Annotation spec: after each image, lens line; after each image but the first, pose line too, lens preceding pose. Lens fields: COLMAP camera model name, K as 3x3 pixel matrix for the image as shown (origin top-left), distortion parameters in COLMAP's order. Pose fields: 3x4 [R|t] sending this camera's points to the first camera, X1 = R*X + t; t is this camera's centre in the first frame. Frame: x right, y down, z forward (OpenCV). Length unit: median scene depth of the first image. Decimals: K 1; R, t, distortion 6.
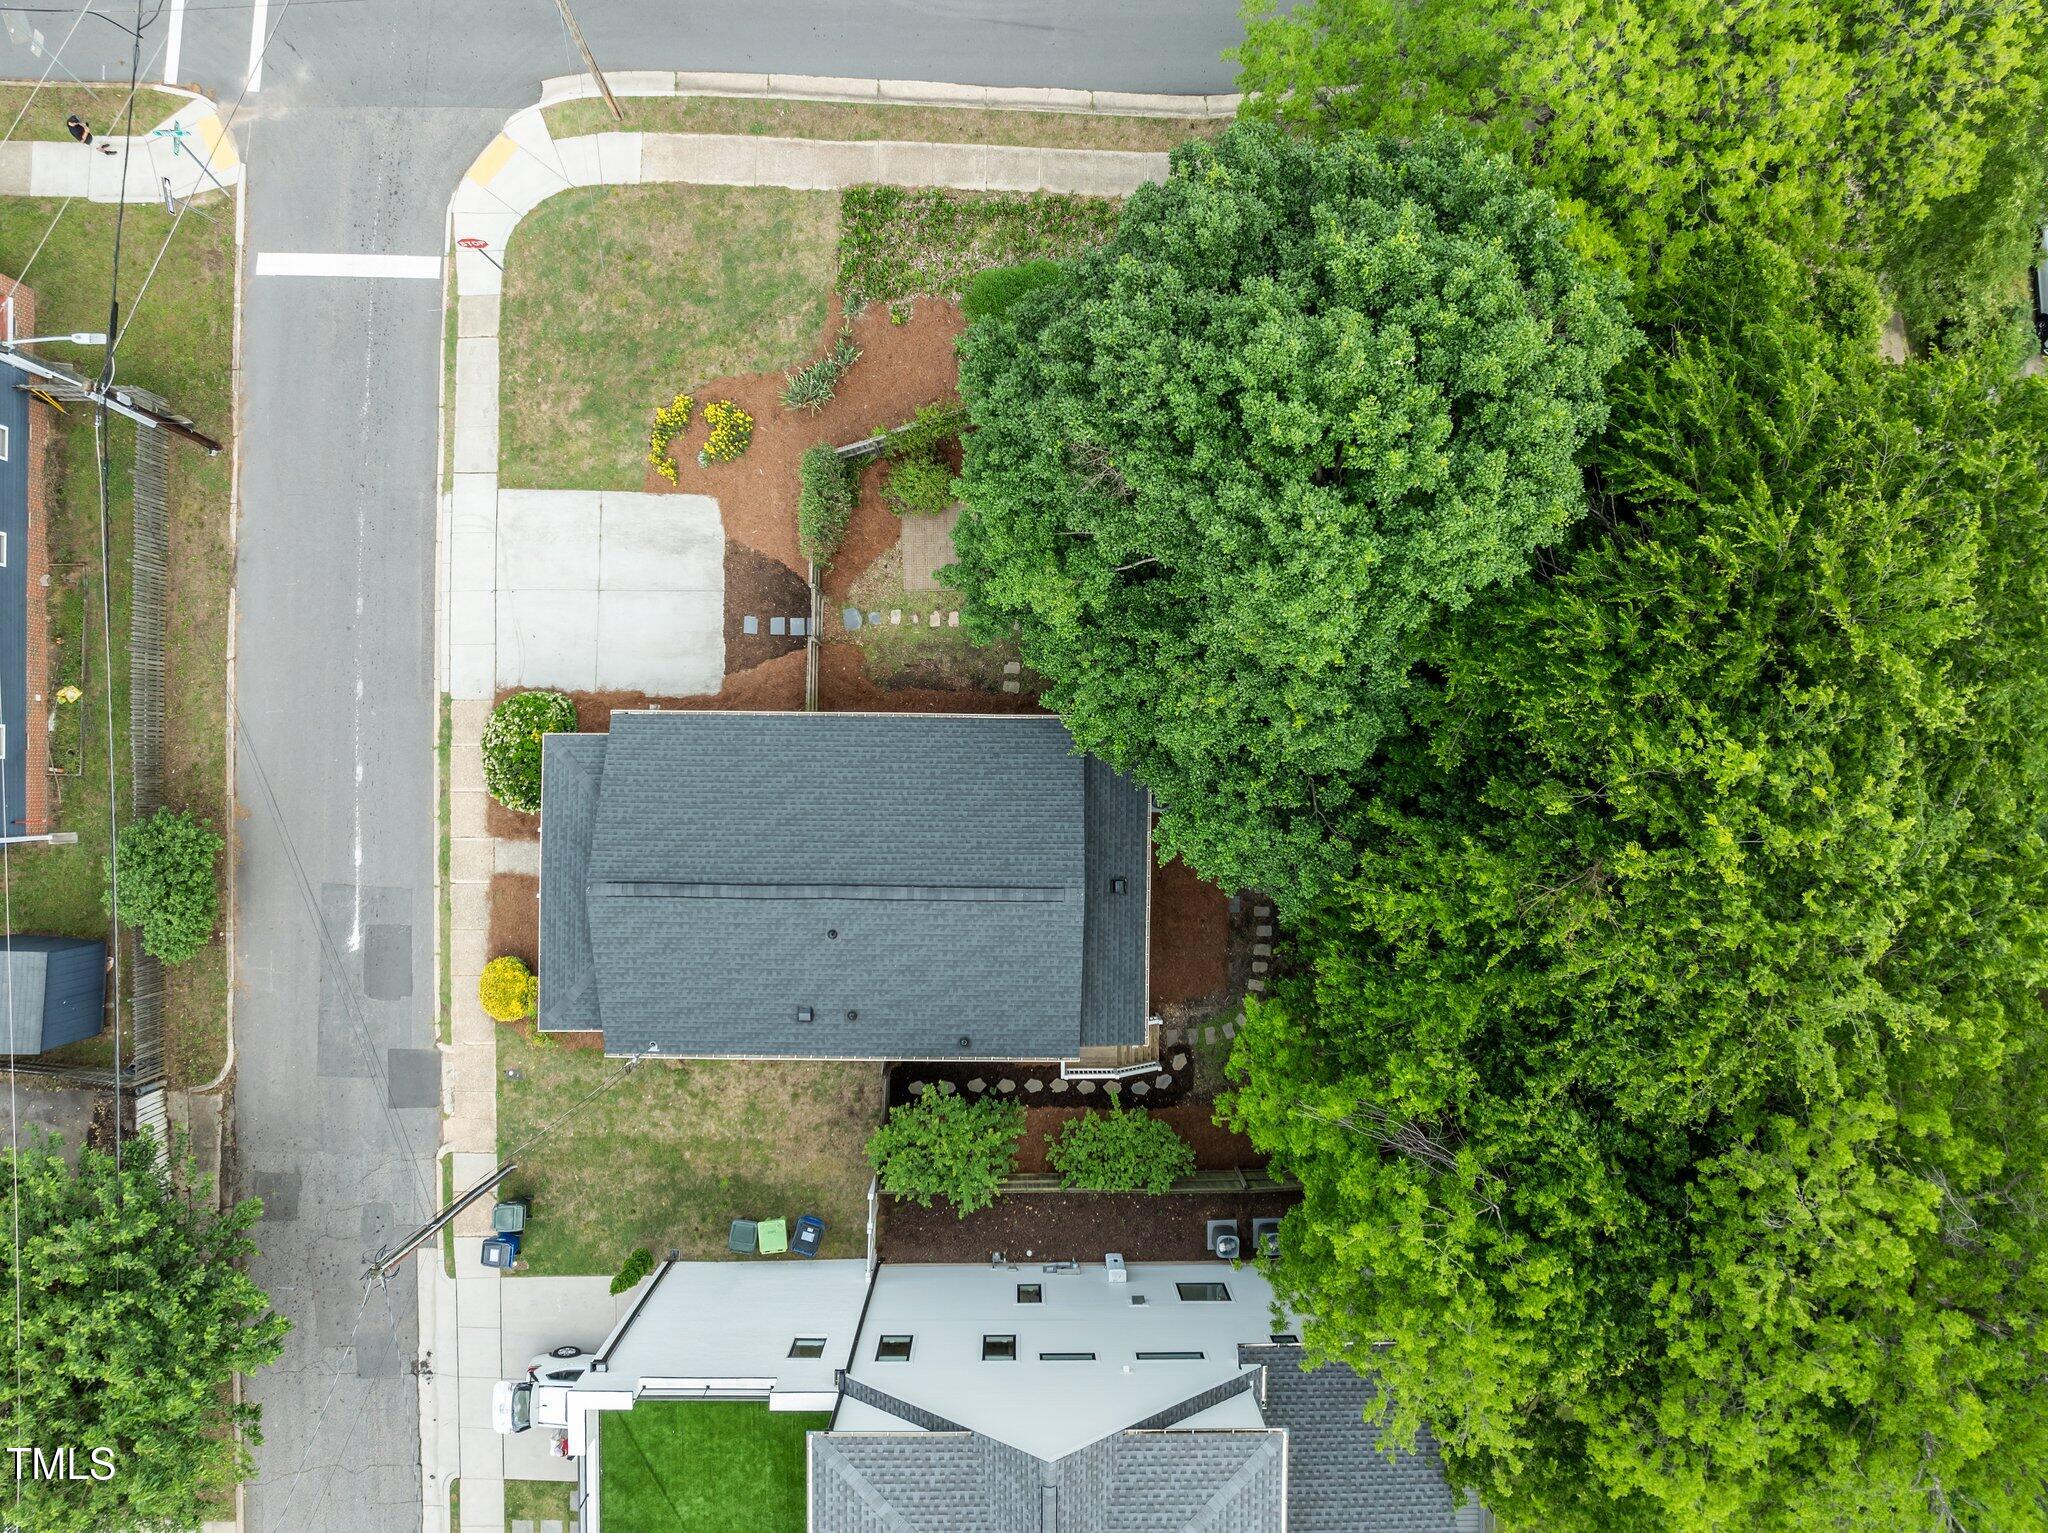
lens RADIAL K [[1439.4, 0, 1050.9], [0, 1439.4, 767.2], [0, 0, 1]] dist [-0.046550, 0.001925]
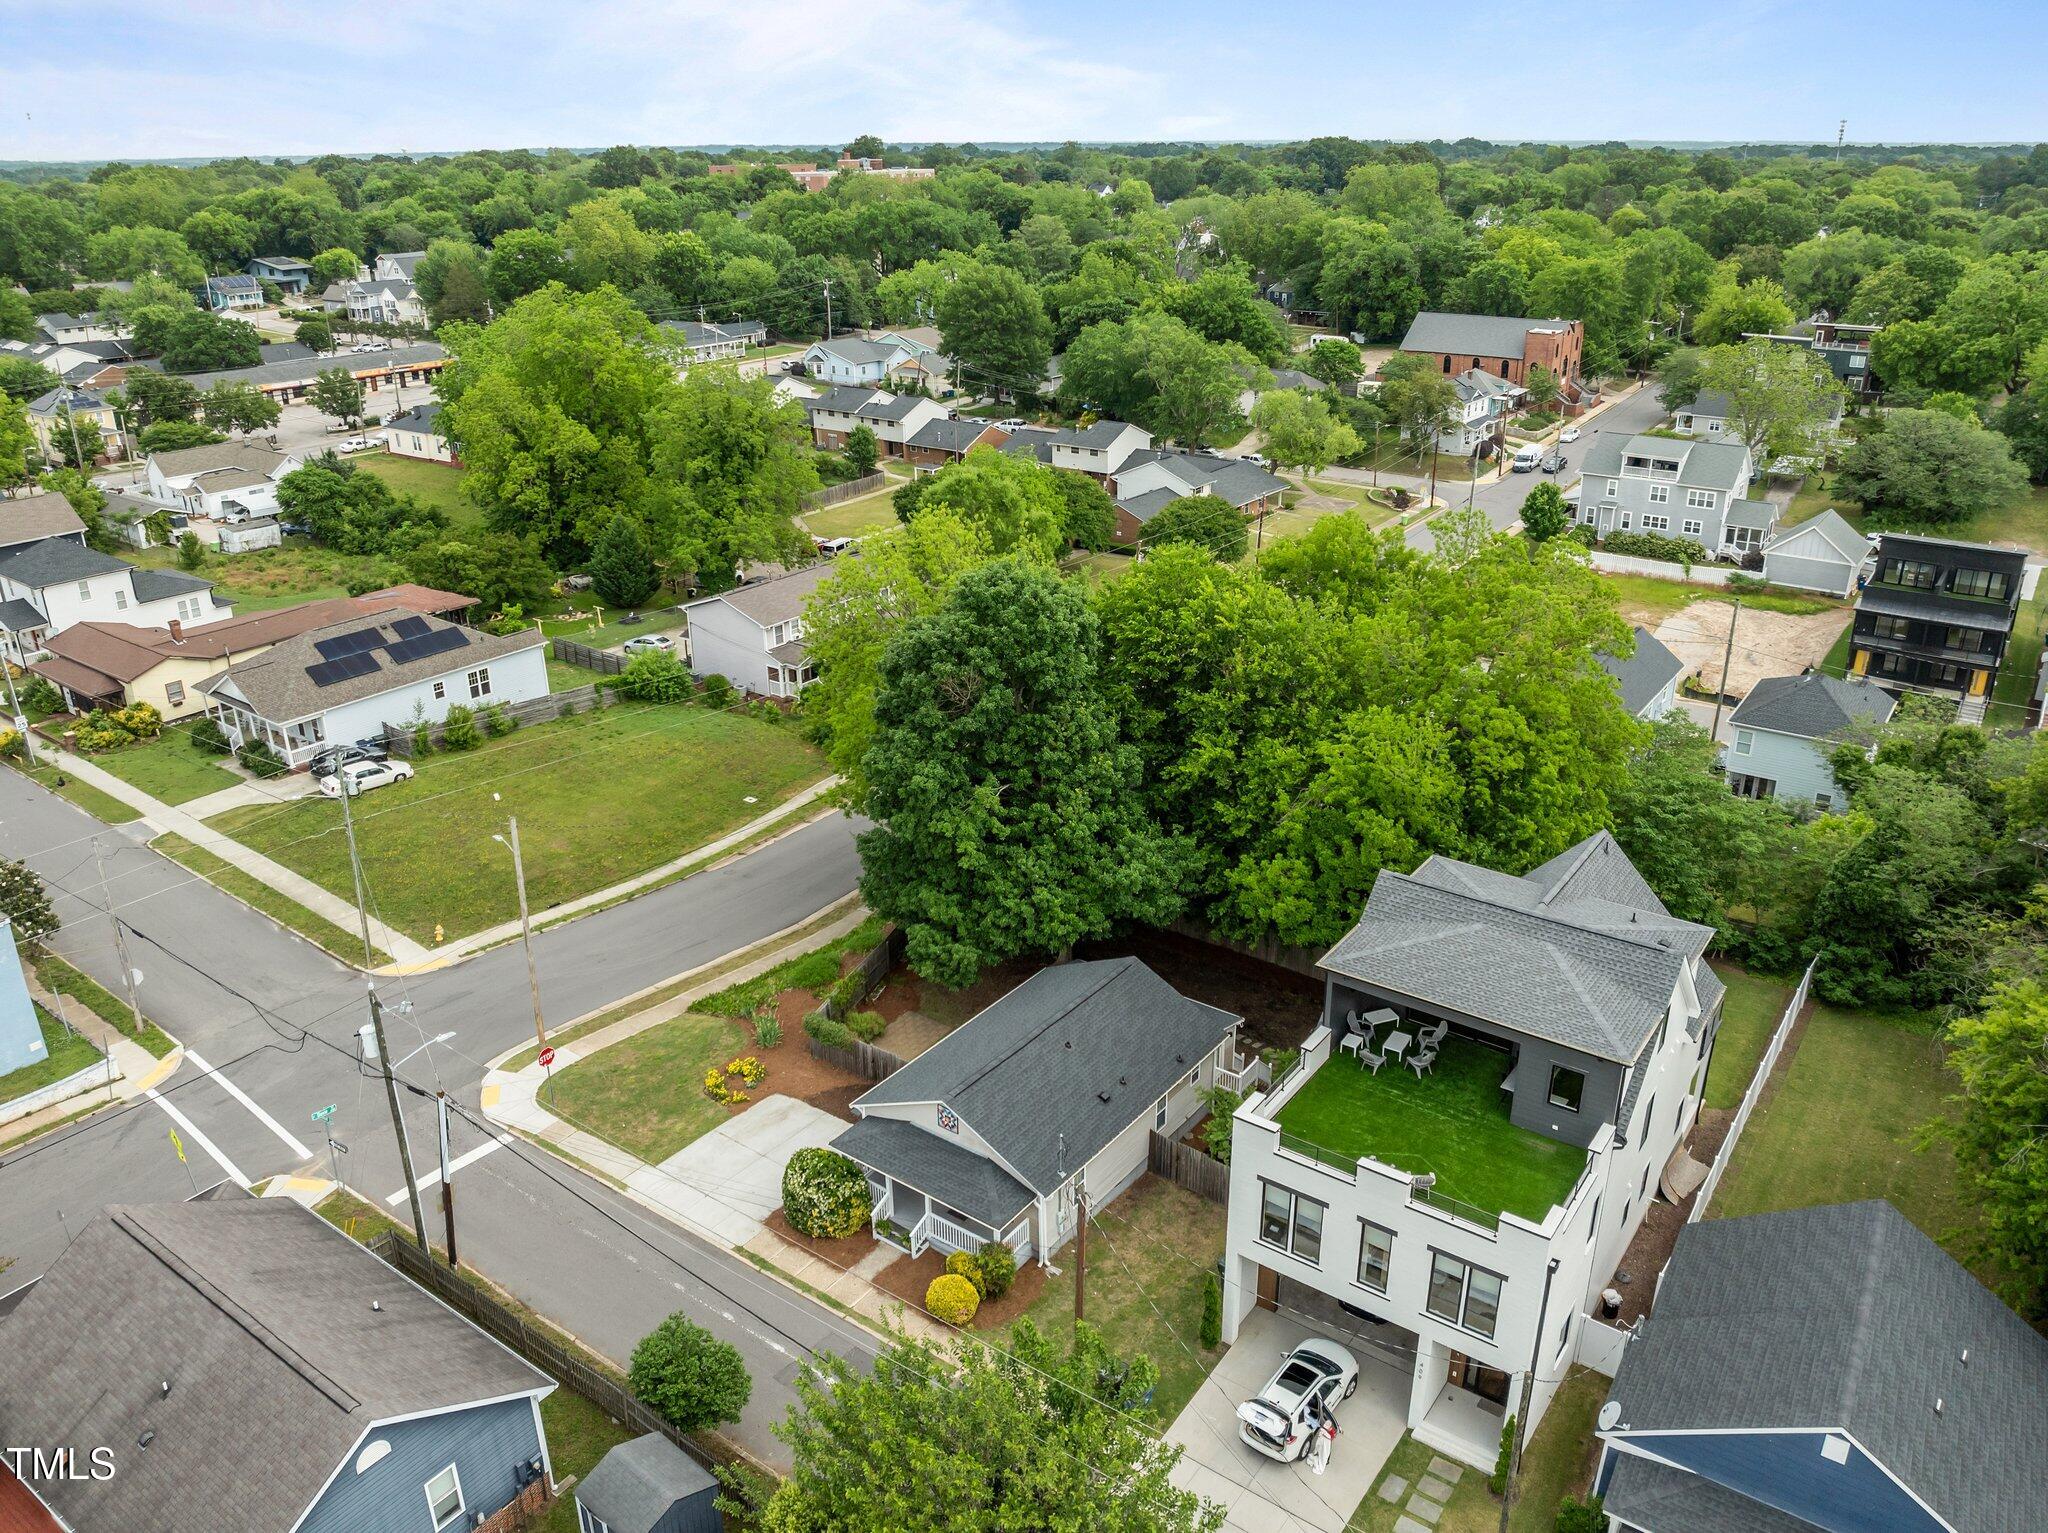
lens RADIAL K [[1476.3, 0, 1027.5], [0, 1476.3, 780.1], [0, 0, 1]] dist [-0.039891, -0.004988]
pose [[0.586909, -0.341718, 0.734007, -1.067193], [0.809570, 0.234732, -0.538049, 0.742866], [0.011566, 0.910016, 0.414411, 0.101859]]
